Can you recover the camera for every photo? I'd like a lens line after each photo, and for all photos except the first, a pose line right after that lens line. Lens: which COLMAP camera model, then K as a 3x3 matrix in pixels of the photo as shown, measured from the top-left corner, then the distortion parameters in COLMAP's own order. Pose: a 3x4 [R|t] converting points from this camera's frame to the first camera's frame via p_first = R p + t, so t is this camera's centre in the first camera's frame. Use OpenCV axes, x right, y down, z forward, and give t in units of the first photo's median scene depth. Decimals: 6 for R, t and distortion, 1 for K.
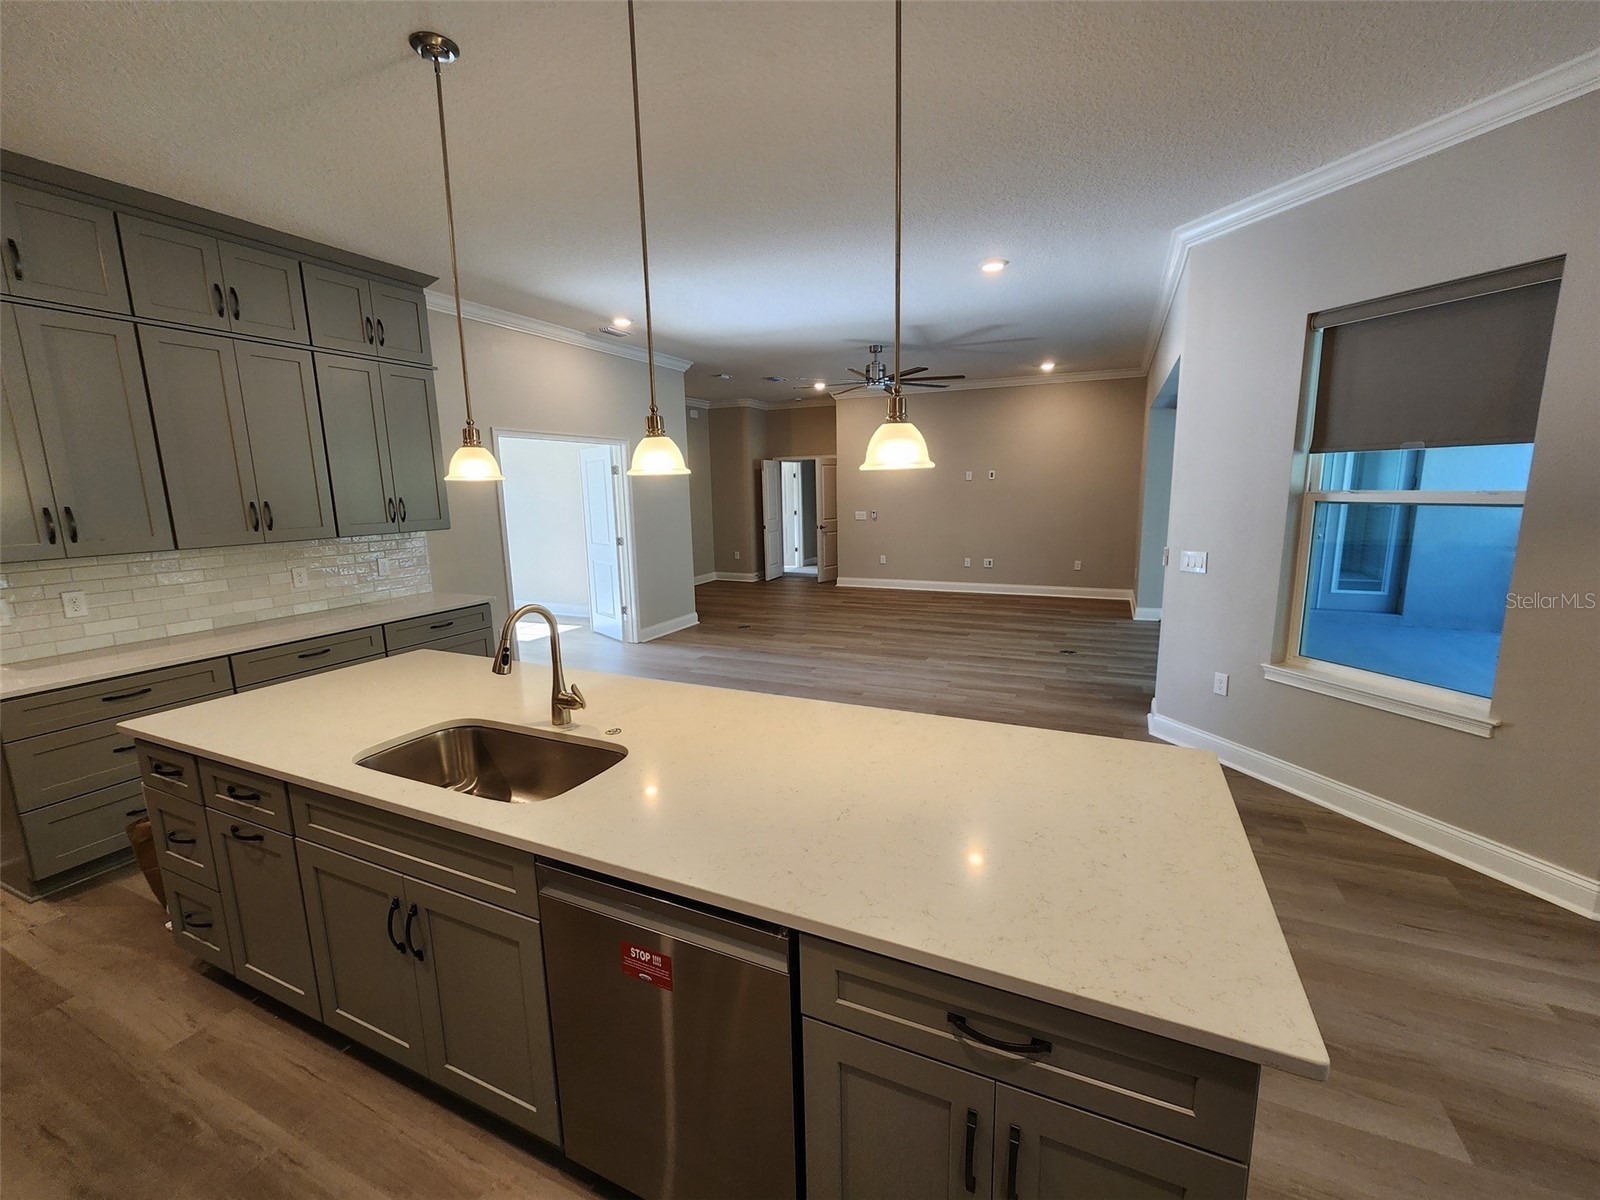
lens RADIAL K [[662.4, 0, 803.2], [0, 662.4, 598.3], [0, 0, 1]] dist [-0.001828, 0.000853]
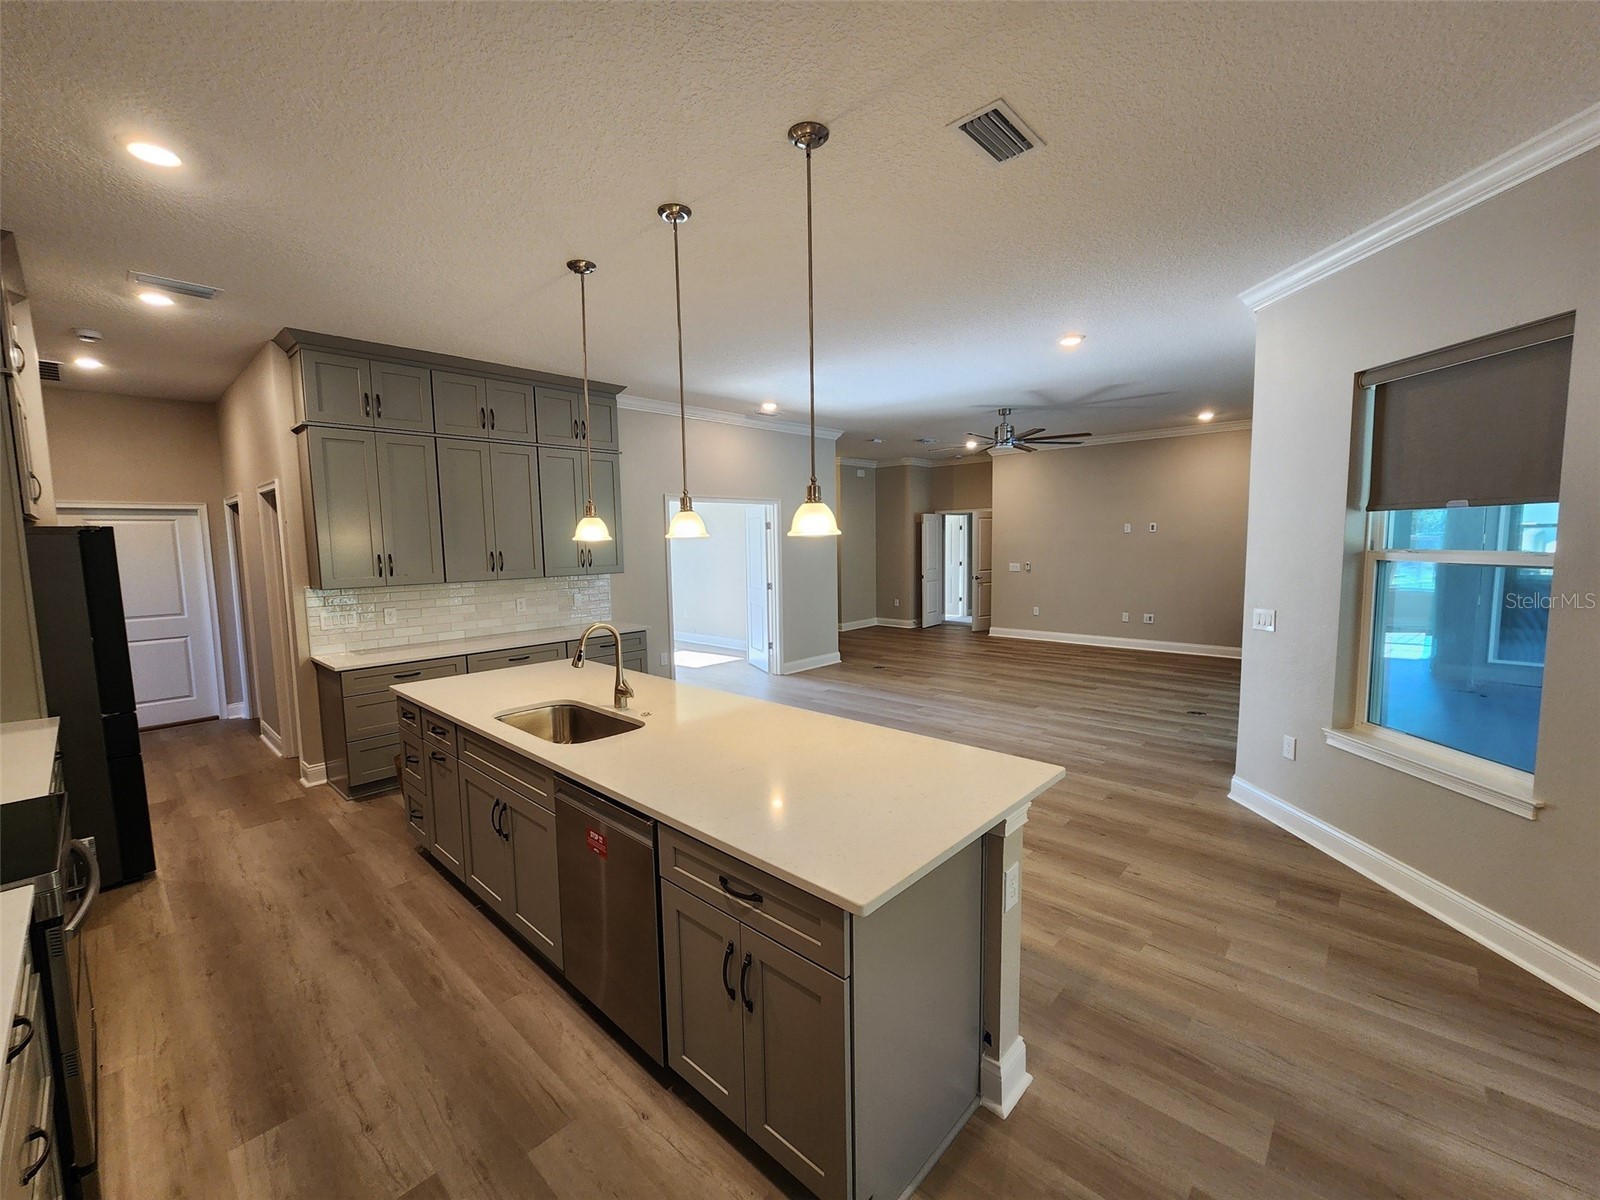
lens RADIAL K [[662.4, 0, 803.2], [0, 662.4, 598.3], [0, 0, 1]] dist [-0.001828, 0.000853]
pose [[0.949095, 0.030534, -0.313506, 0.279930], [-0.053342, 0.996496, -0.064431, 0.014403], [0.310440, 0.077874, 0.947398, -0.161170]]
